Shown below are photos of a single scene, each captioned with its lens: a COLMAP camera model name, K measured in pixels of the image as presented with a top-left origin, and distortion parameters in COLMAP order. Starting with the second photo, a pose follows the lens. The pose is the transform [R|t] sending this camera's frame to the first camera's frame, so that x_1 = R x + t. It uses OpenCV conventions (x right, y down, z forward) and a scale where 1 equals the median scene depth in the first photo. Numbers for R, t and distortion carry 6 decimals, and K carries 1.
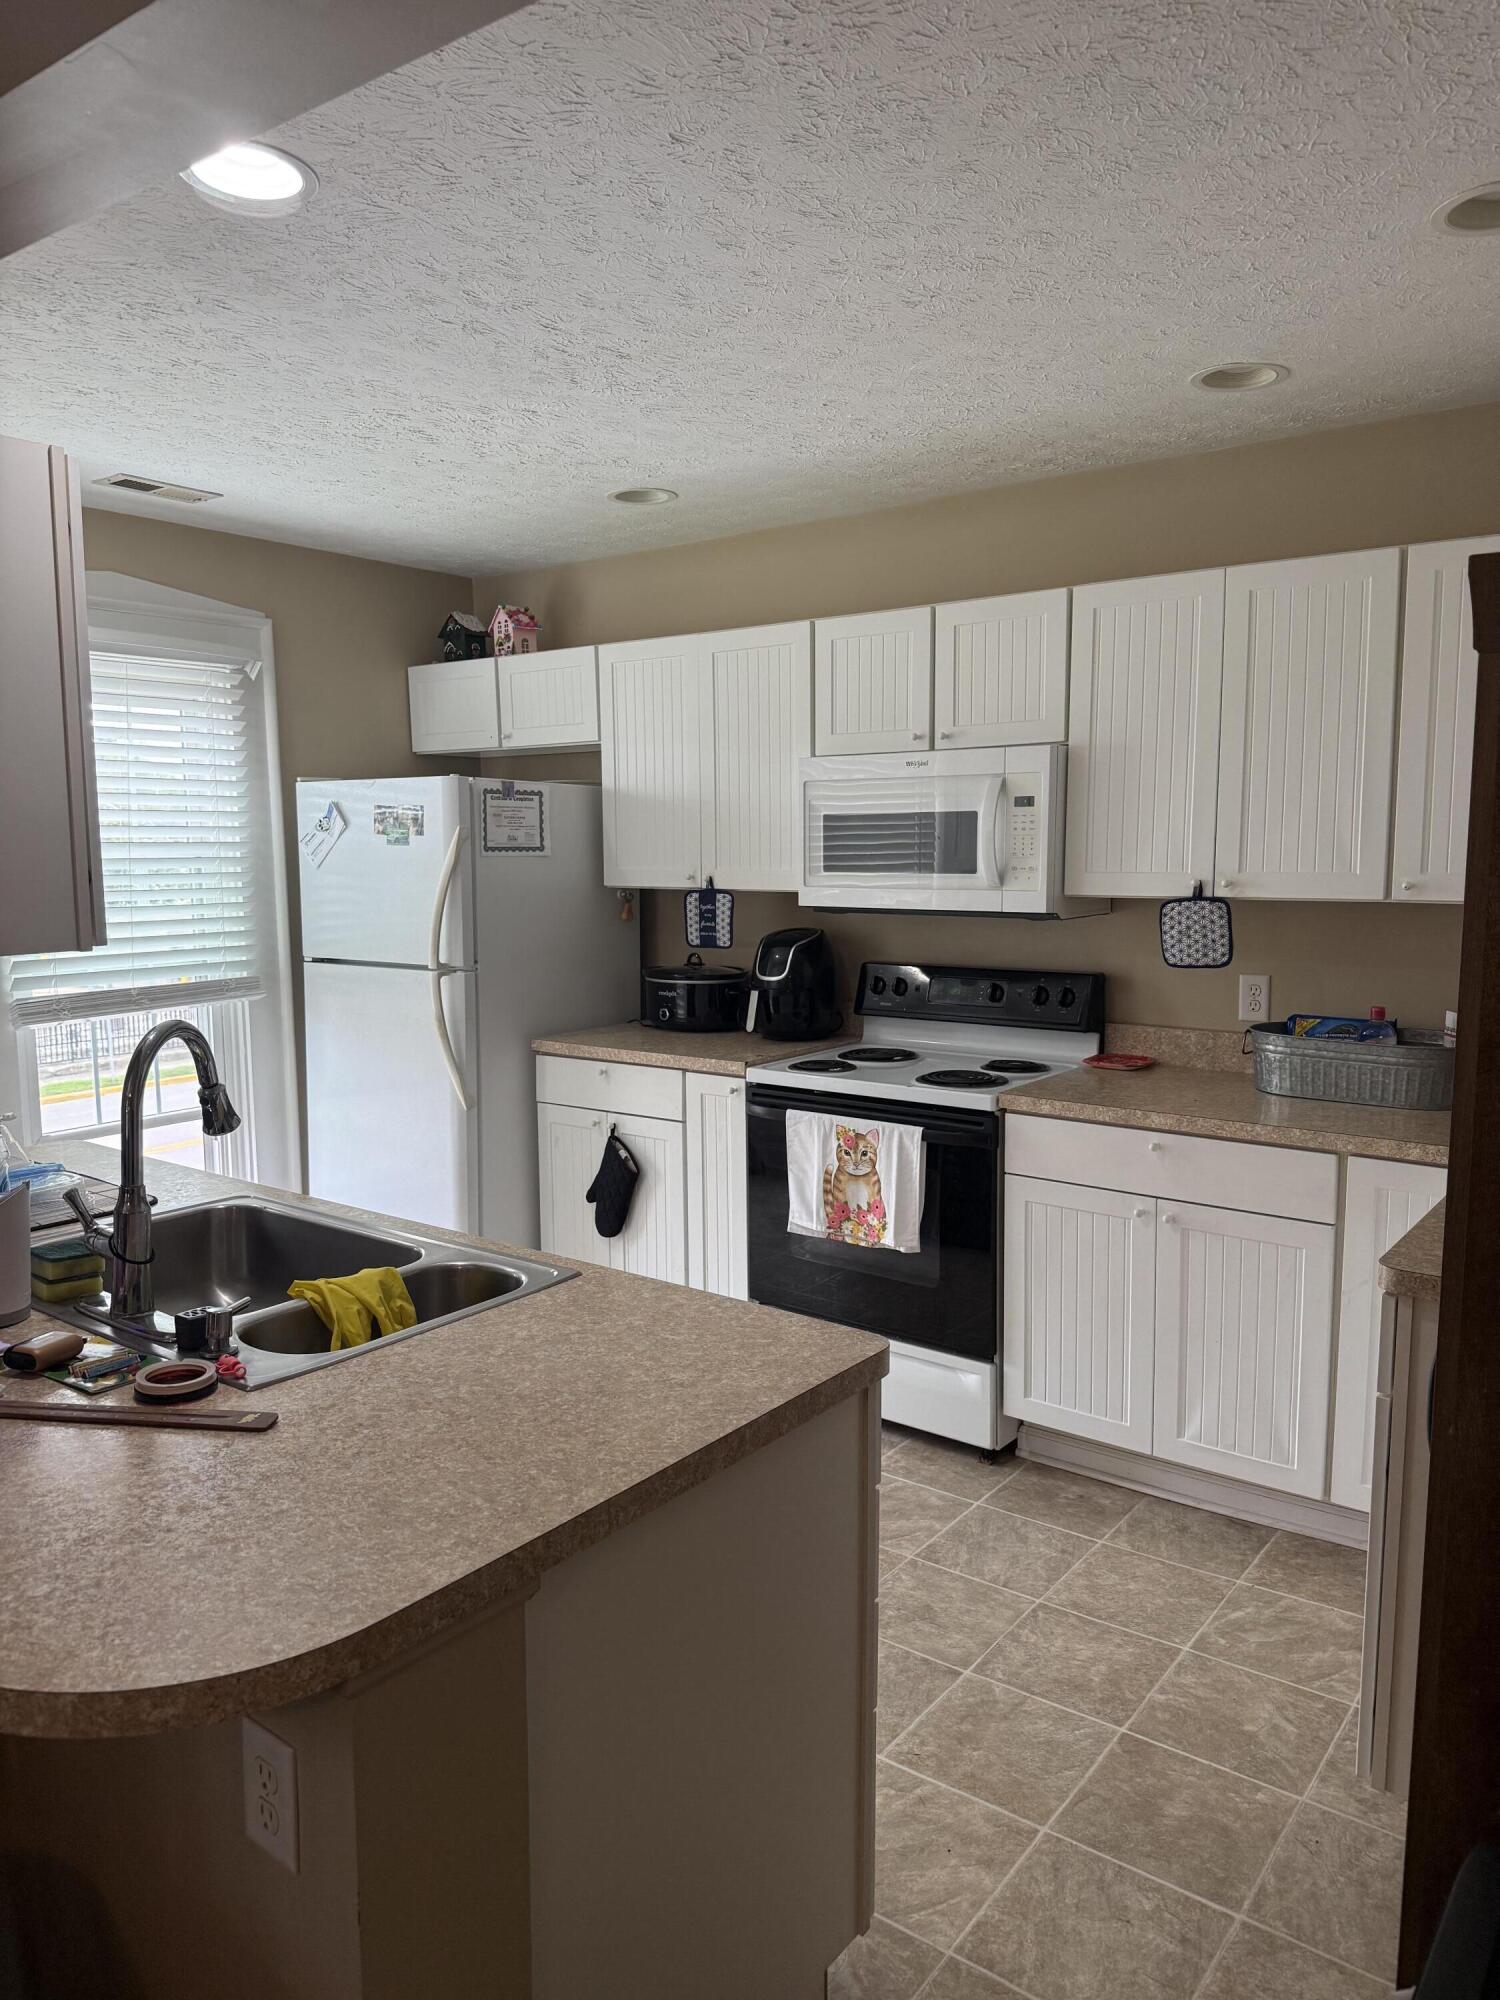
lens RADIAL K [[1430.0, 0, 746.8], [0, 1430.0, 1002.9], [0, 0, 1]] dist [0.044432, -0.005341]
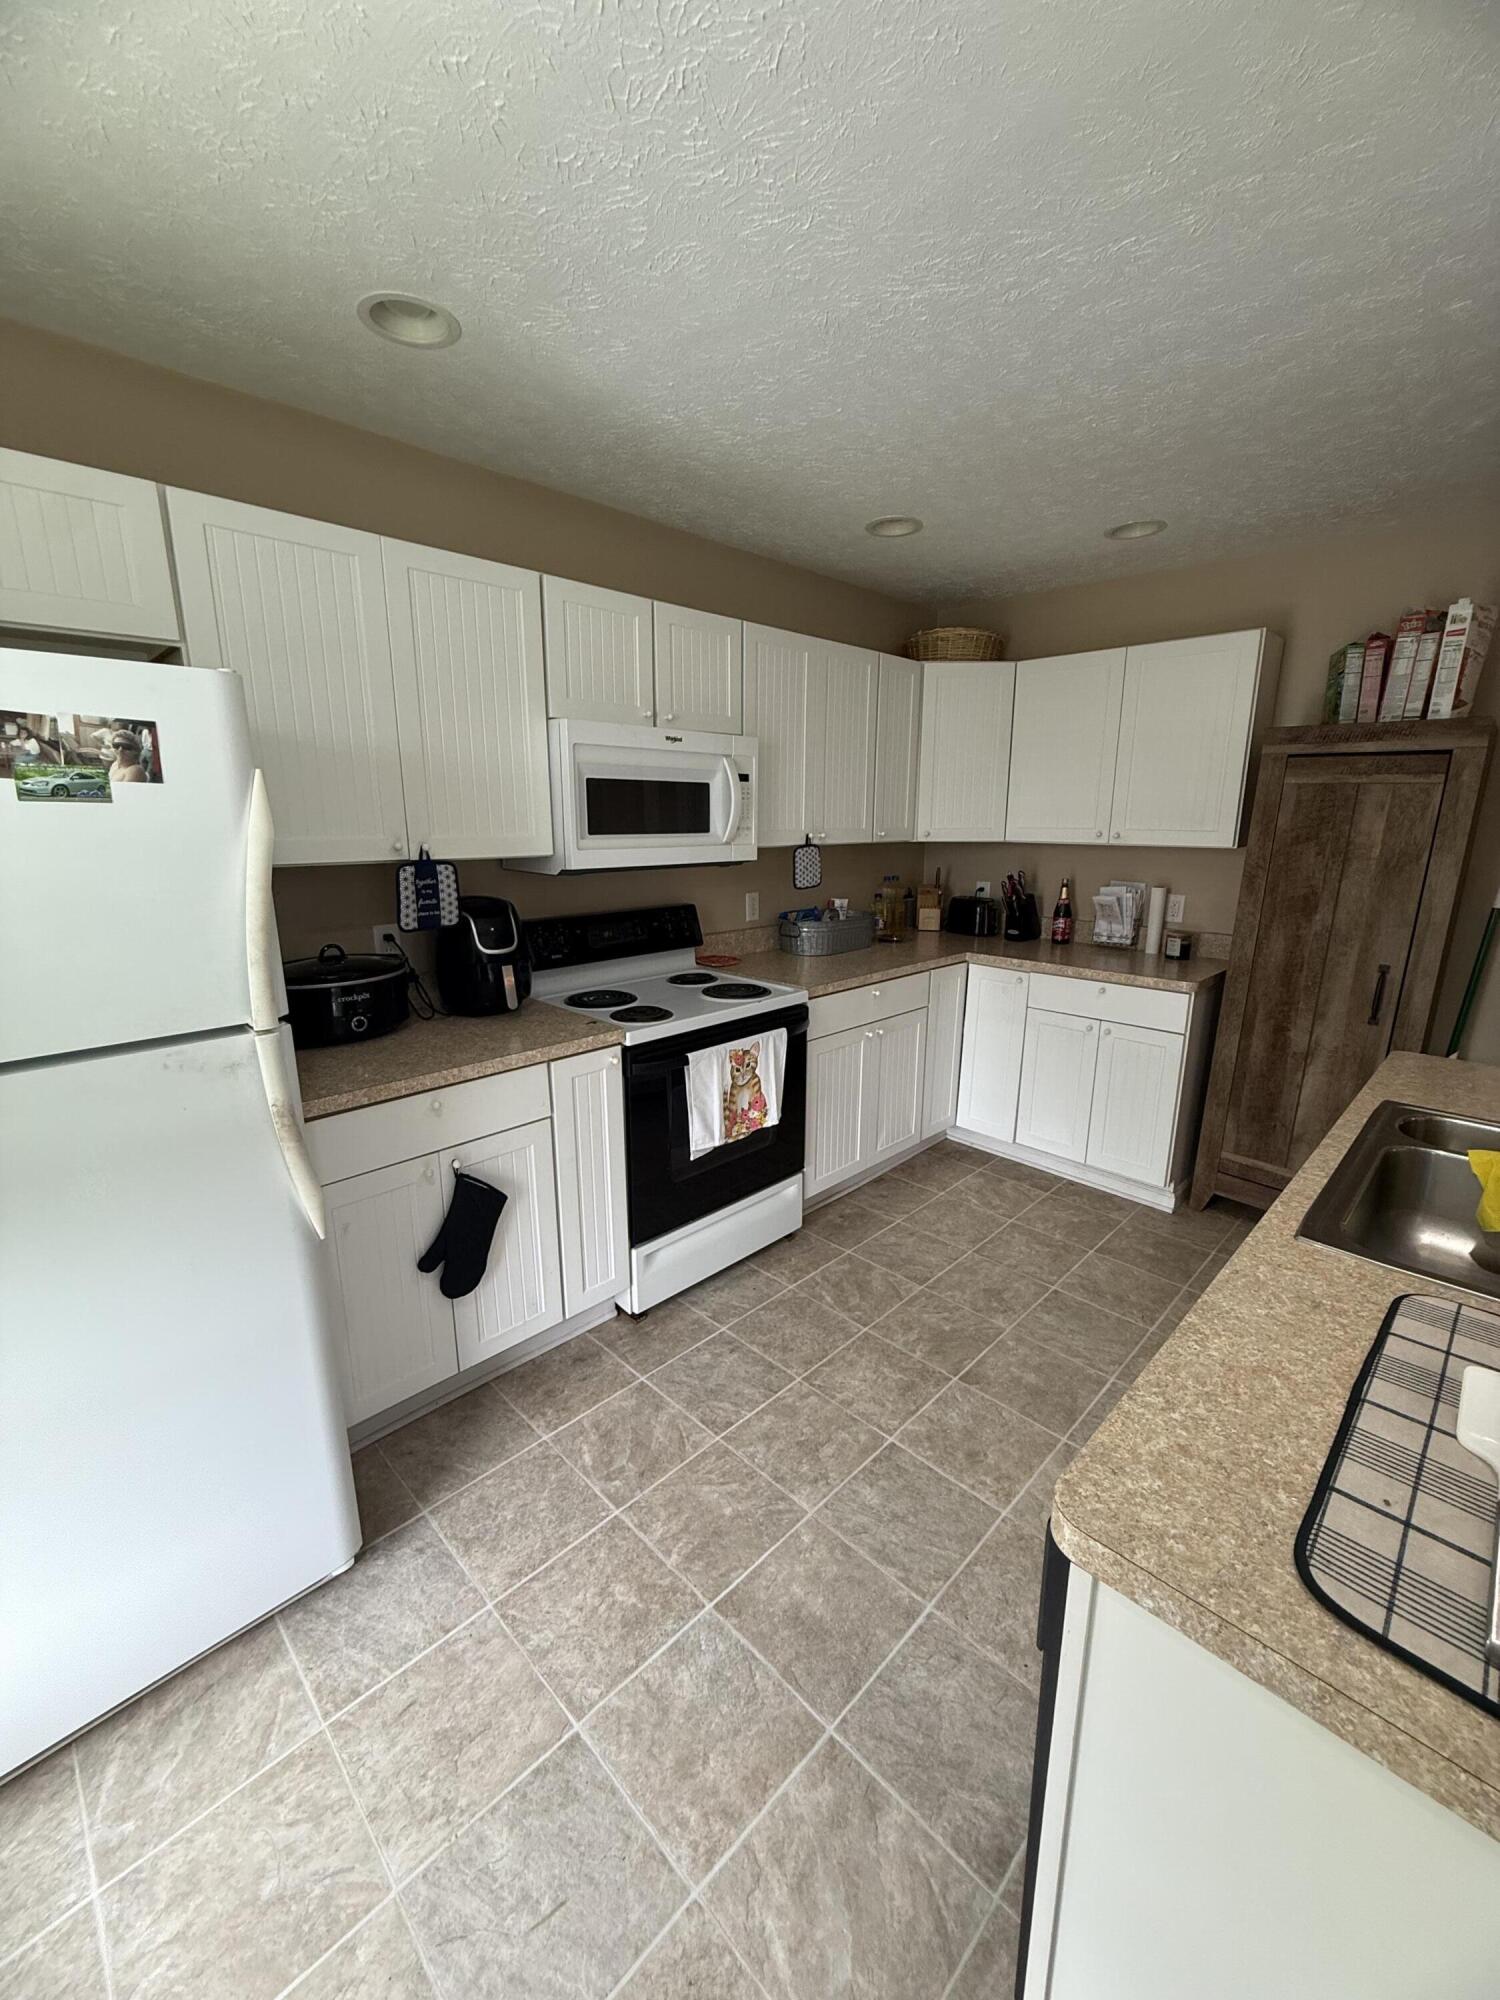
lens RADIAL K [[789.9, 0, 745.7], [0, 789.9, 1003.6], [0, 0, 1]] dist [-0.014623, 0.000533]
pose [[0.142225, -0.226918, 0.963473, -0.539467], [0.108290, 0.971092, 0.212727, -0.087429], [-0.983893, 0.074080, 0.162687, 0.854897]]
